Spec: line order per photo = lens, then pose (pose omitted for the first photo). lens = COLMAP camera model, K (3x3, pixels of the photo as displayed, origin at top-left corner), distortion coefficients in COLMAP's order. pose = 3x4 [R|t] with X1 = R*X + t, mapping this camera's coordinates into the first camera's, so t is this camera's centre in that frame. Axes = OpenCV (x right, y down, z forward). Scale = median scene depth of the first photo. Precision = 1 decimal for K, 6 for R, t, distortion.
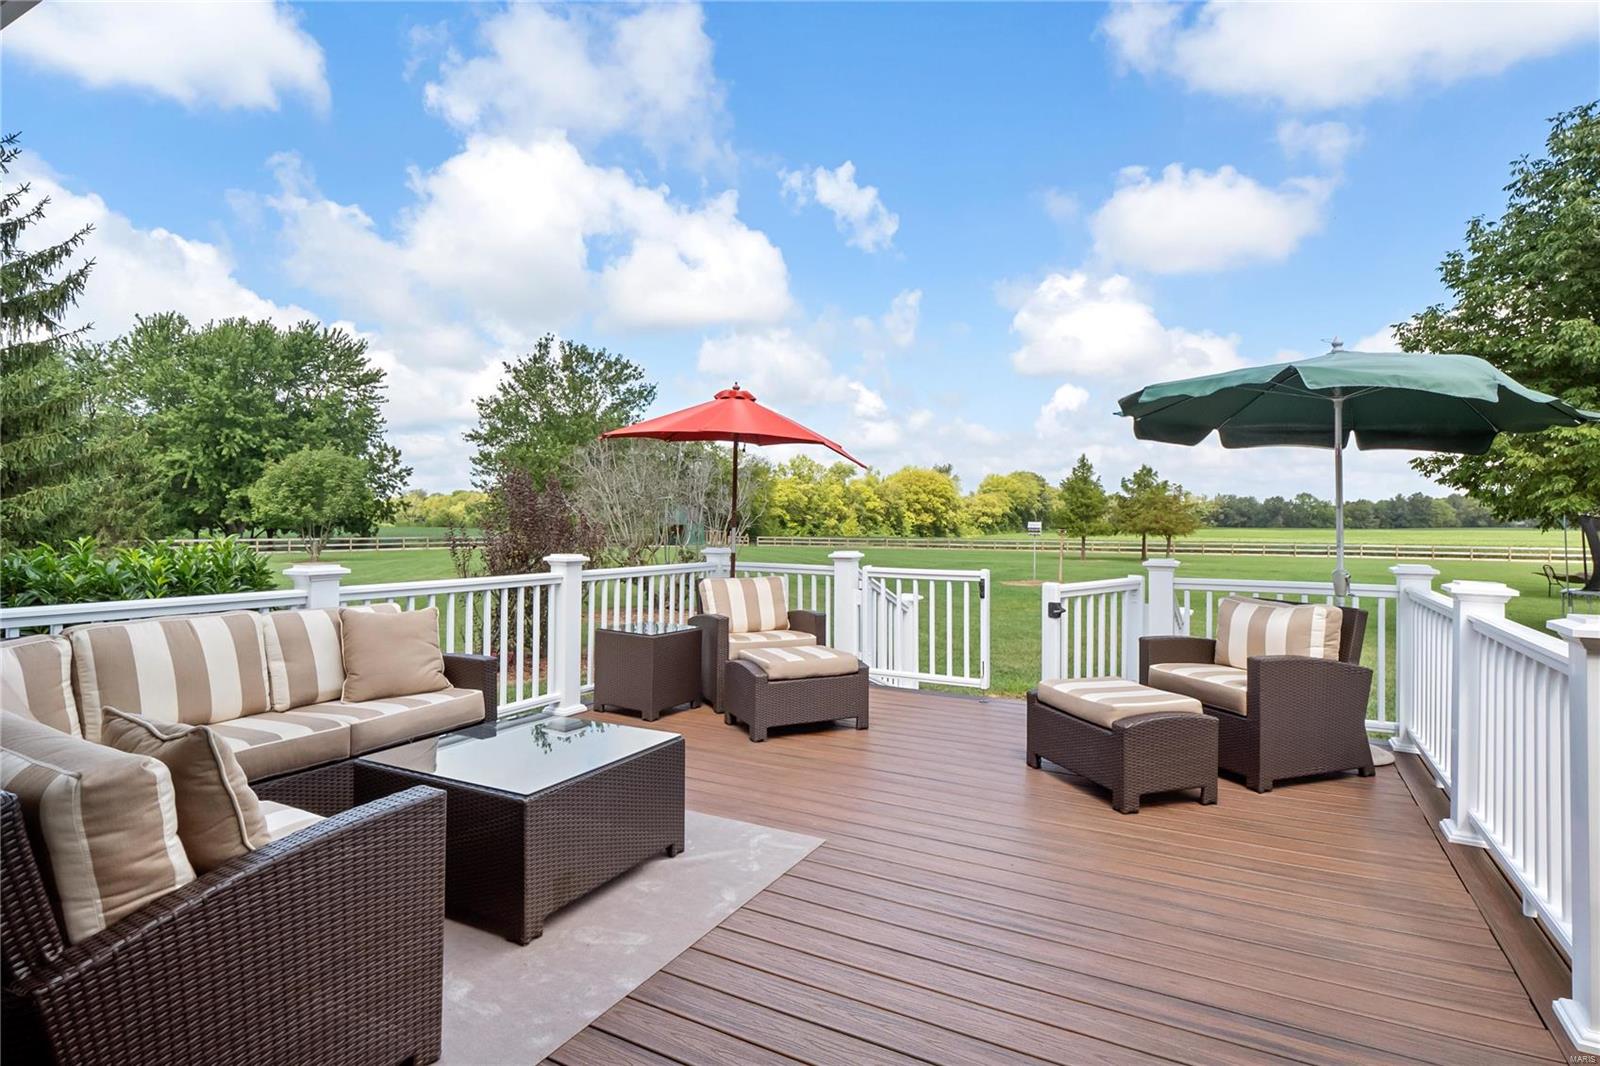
lens RADIAL K [[836.3, 0, 806.4], [0, 836.3, 538.3], [0, 0, 1]] dist [0.017174, -0.001242]
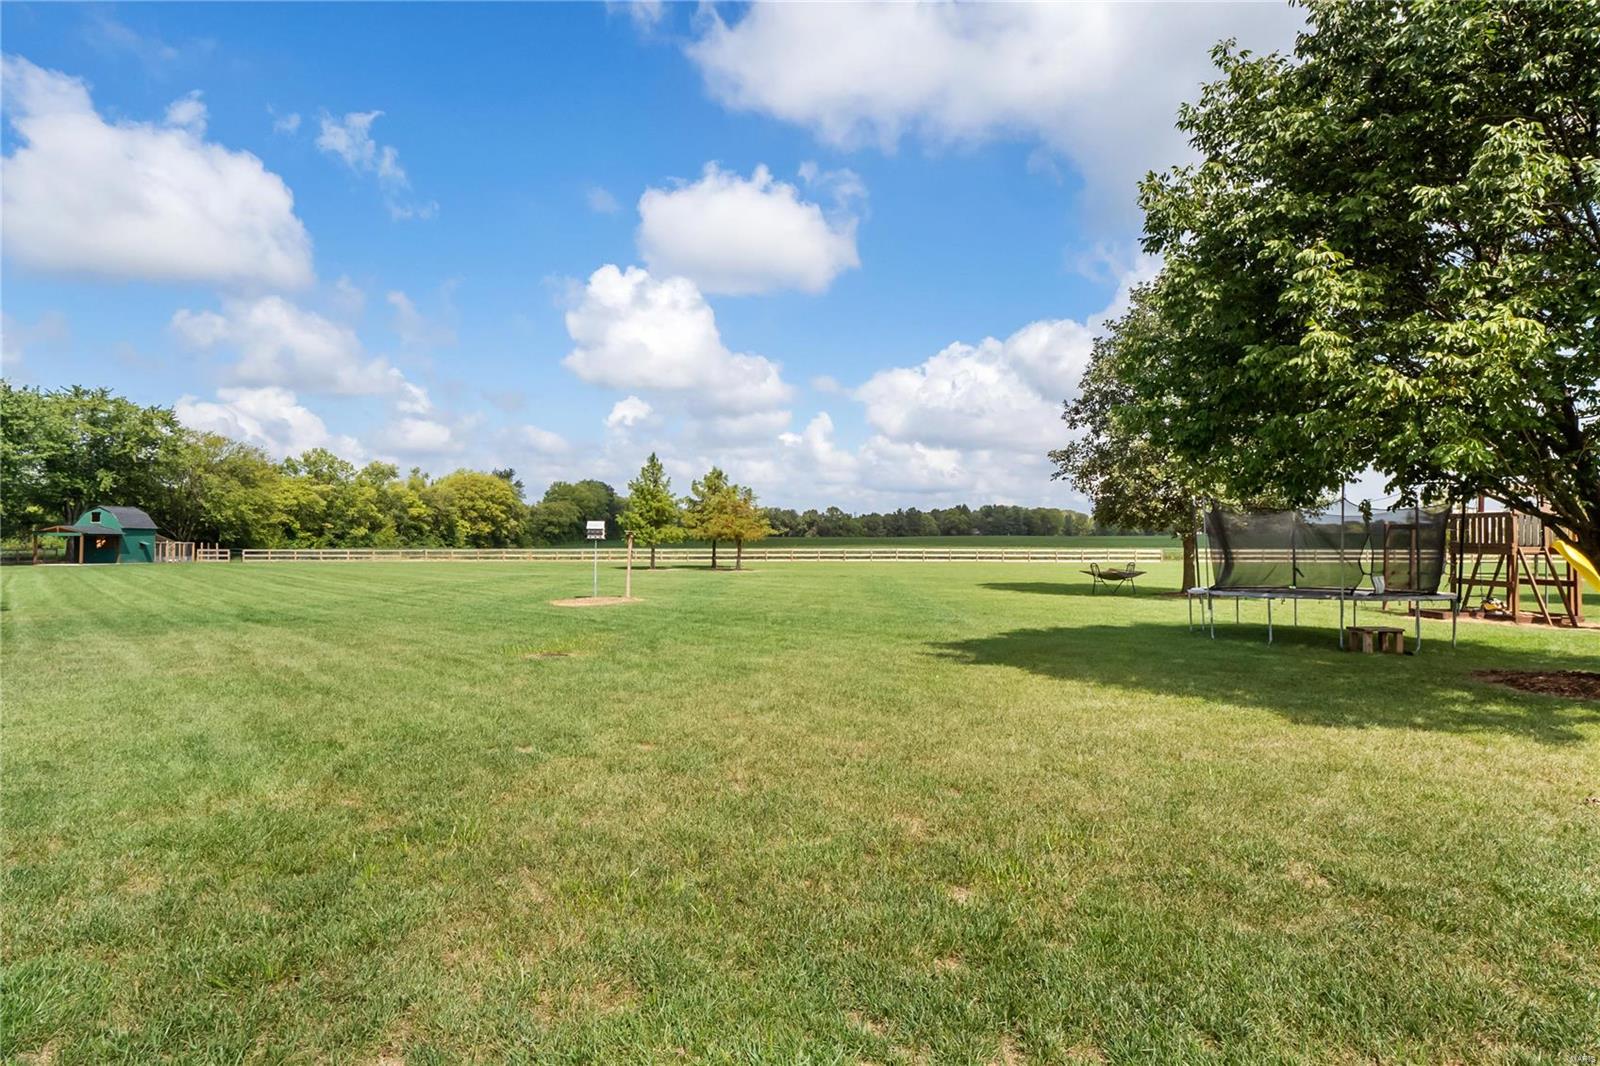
lens RADIAL K [[836.3, 0, 790.5], [0, 836.3, 530.7], [0, 0, 1]] dist [0.017174, -0.001242]
pose [[0.884658, -0.002845, 0.466233, 0.015682], [0.013255, 0.999731, -0.019050, 0.001288], [-0.466053, 0.023033, 0.884457, 0.051772]]
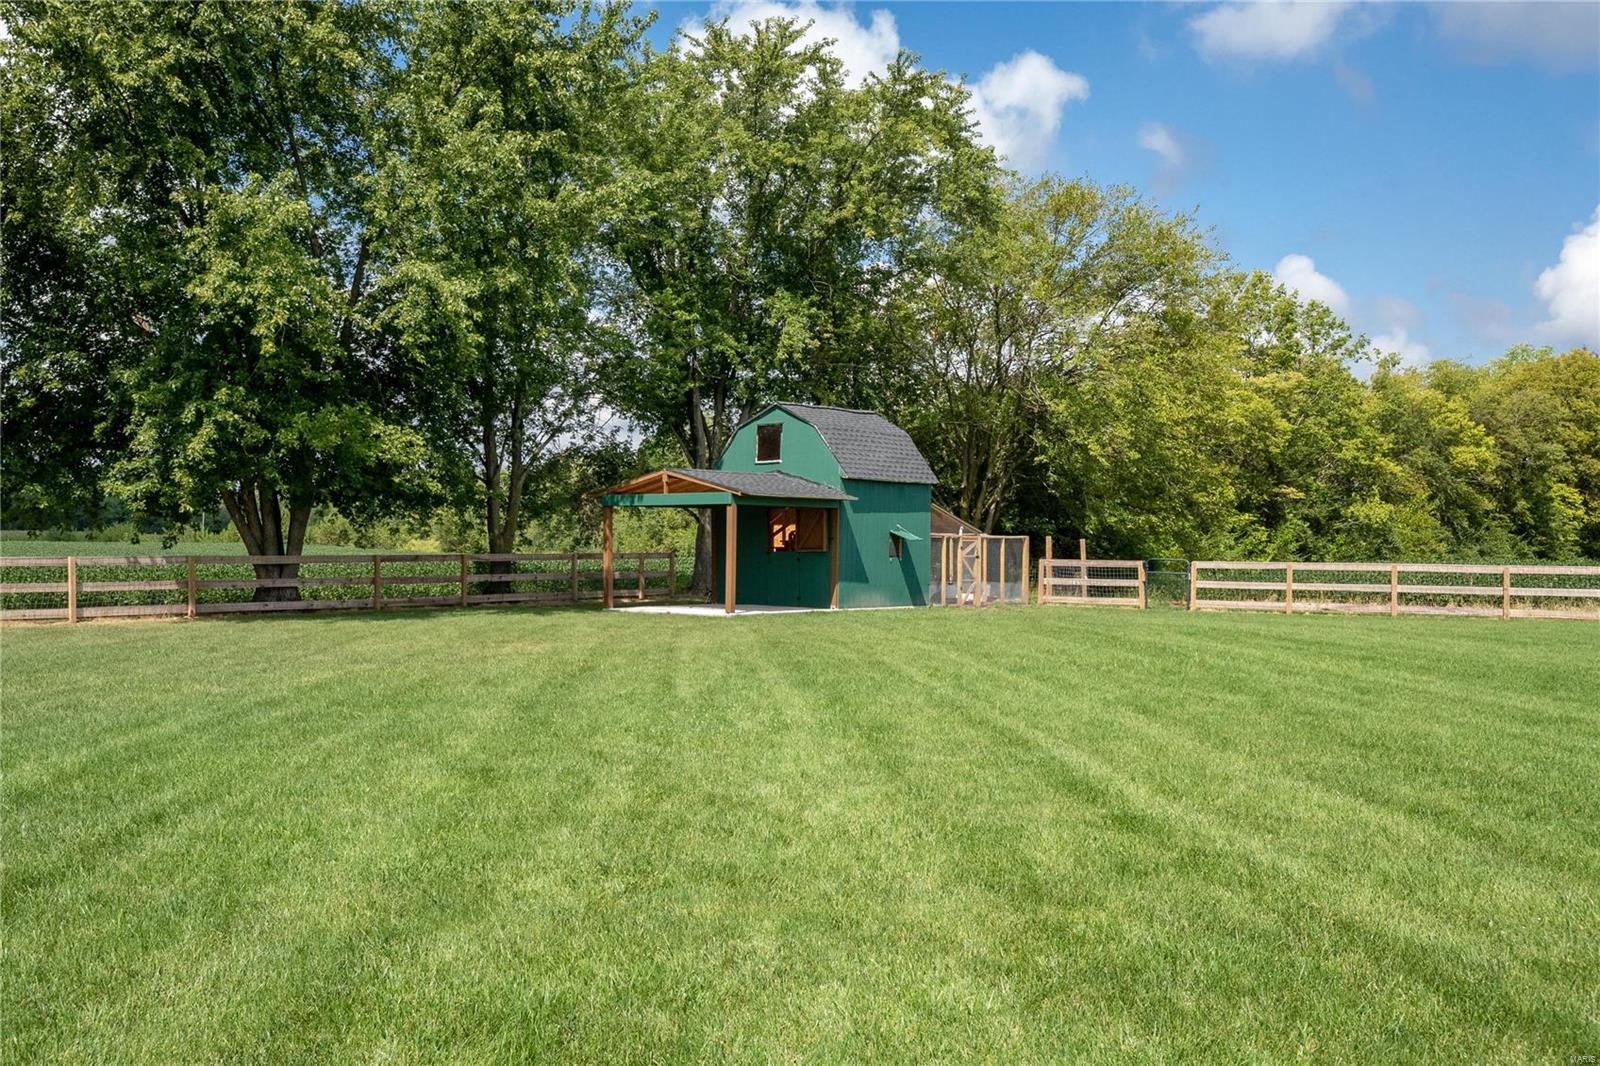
lens RADIAL K [[1612.4, 0, 802.6], [0, 1612.4, 536.3], [0, 0, 1]] dist [-0.001945, 0.000000]
pose [[0.986240, -0.009328, -0.165056, -0.055828], [0.005440, 0.999697, -0.023992, 0.000424], [0.165230, 0.022764, 0.985992, 0.380461]]
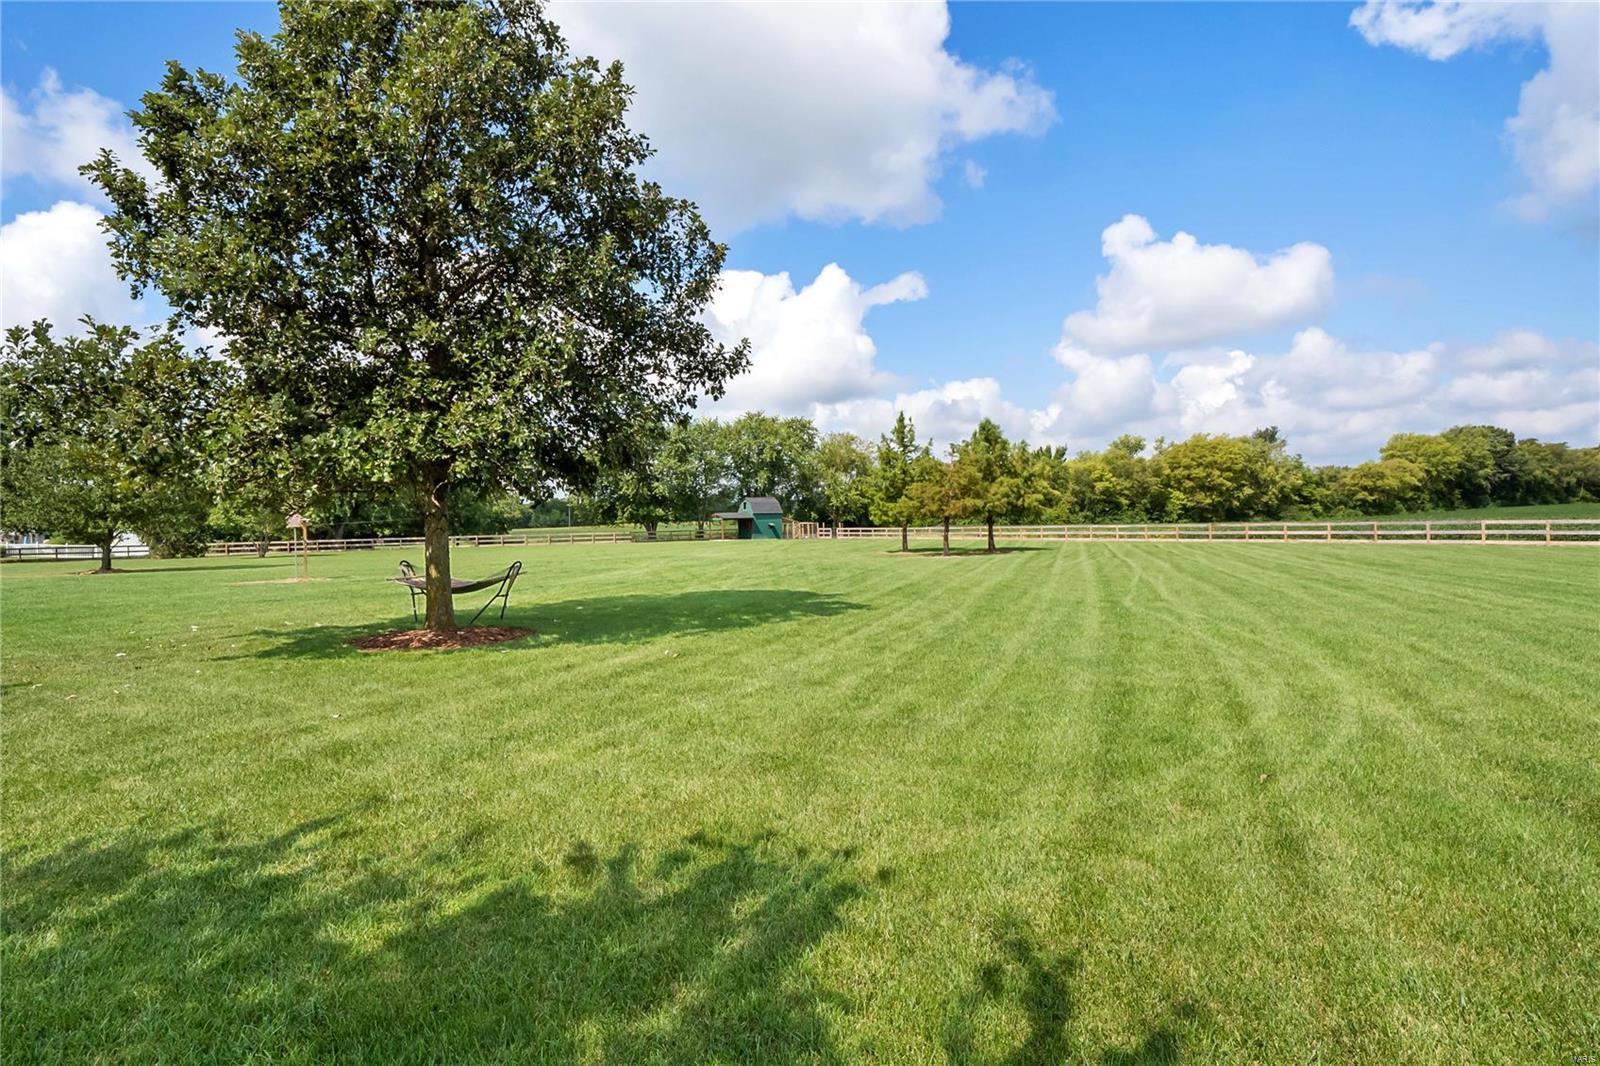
lens RADIAL K [[836.3, 0, 796.9], [0, 836.3, 531.2], [0, 0, 1]] dist [0.017174, -0.001242]
pose [[0.838435, -0.022326, -0.544545, 0.259761], [0.022190, 0.999730, -0.006822, 0.004187], [0.544550, -0.006364, 0.838704, 0.125027]]
